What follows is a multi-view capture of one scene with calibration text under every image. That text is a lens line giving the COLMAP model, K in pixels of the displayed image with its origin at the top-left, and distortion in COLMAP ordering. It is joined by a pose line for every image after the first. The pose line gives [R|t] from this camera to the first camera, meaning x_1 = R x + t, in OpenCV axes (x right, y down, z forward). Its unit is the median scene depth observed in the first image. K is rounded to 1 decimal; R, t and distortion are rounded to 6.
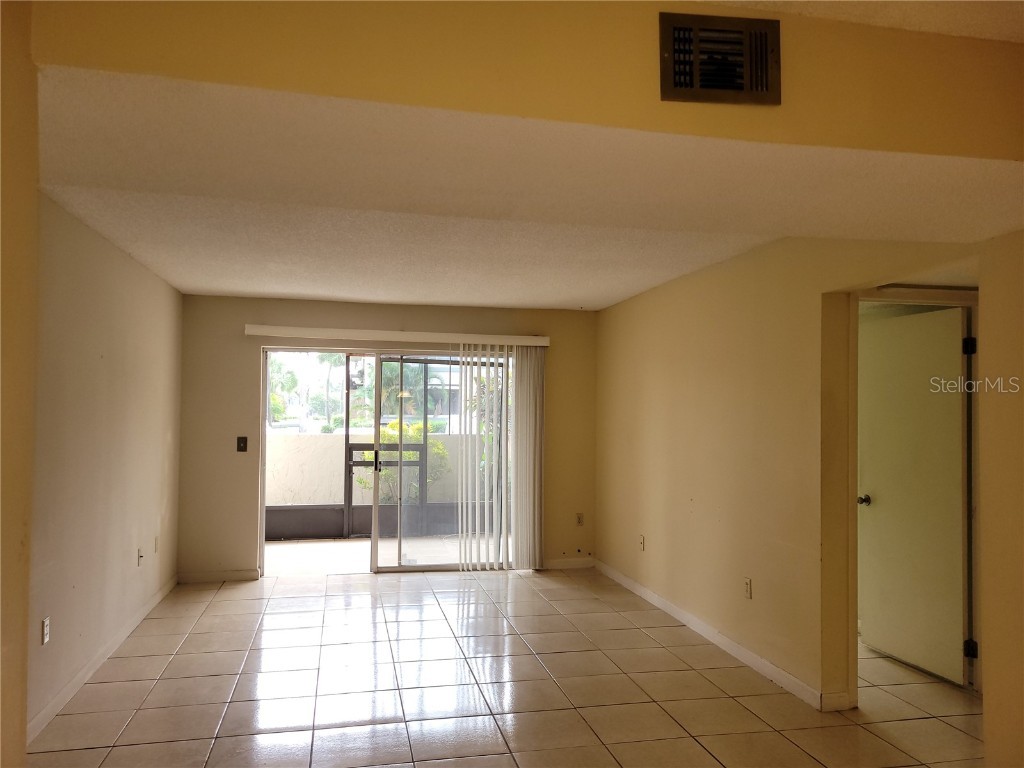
lens RADIAL K [[772.8, 0, 513.1], [0, 772.8, 390.3], [0, 0, 1]] dist [0.028021, 0.015178]
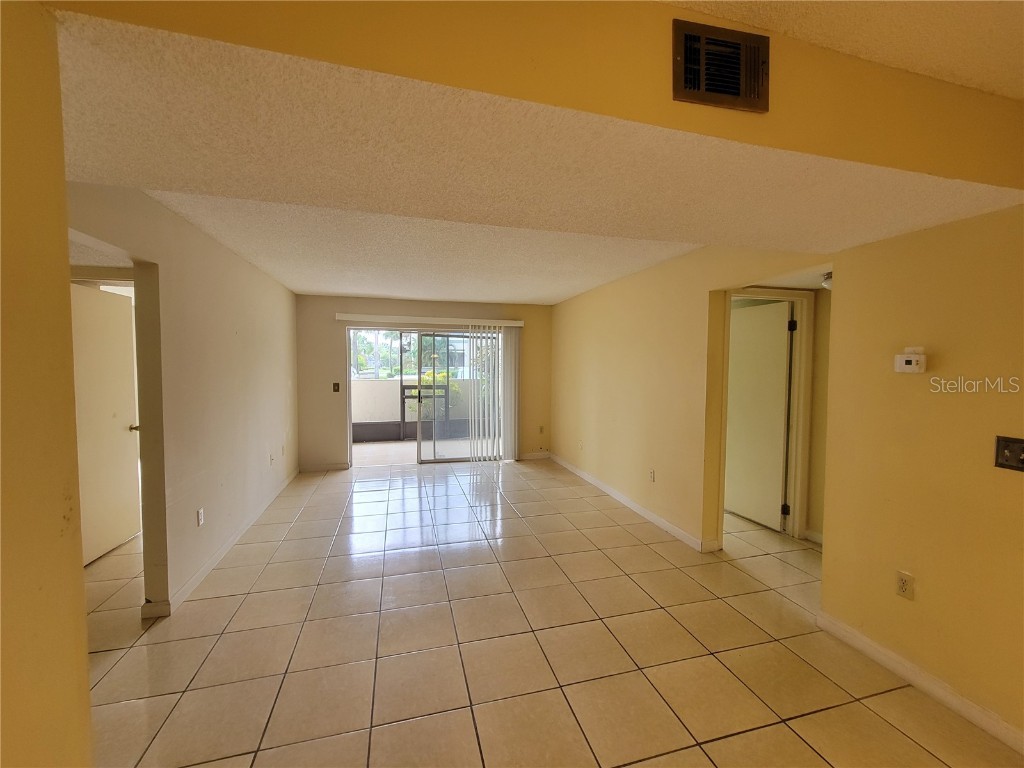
lens RADIAL K [[418.8, 0, 513.1], [0, 418.8, 378.9], [0, 0, 1]] dist [0.001003, -0.001580]
pose [[0.998836, -0.006999, 0.047723, -0.021906], [0.003946, 0.997956, 0.063787, -0.003071], [-0.048072, -0.063524, 0.996822, 0.115221]]
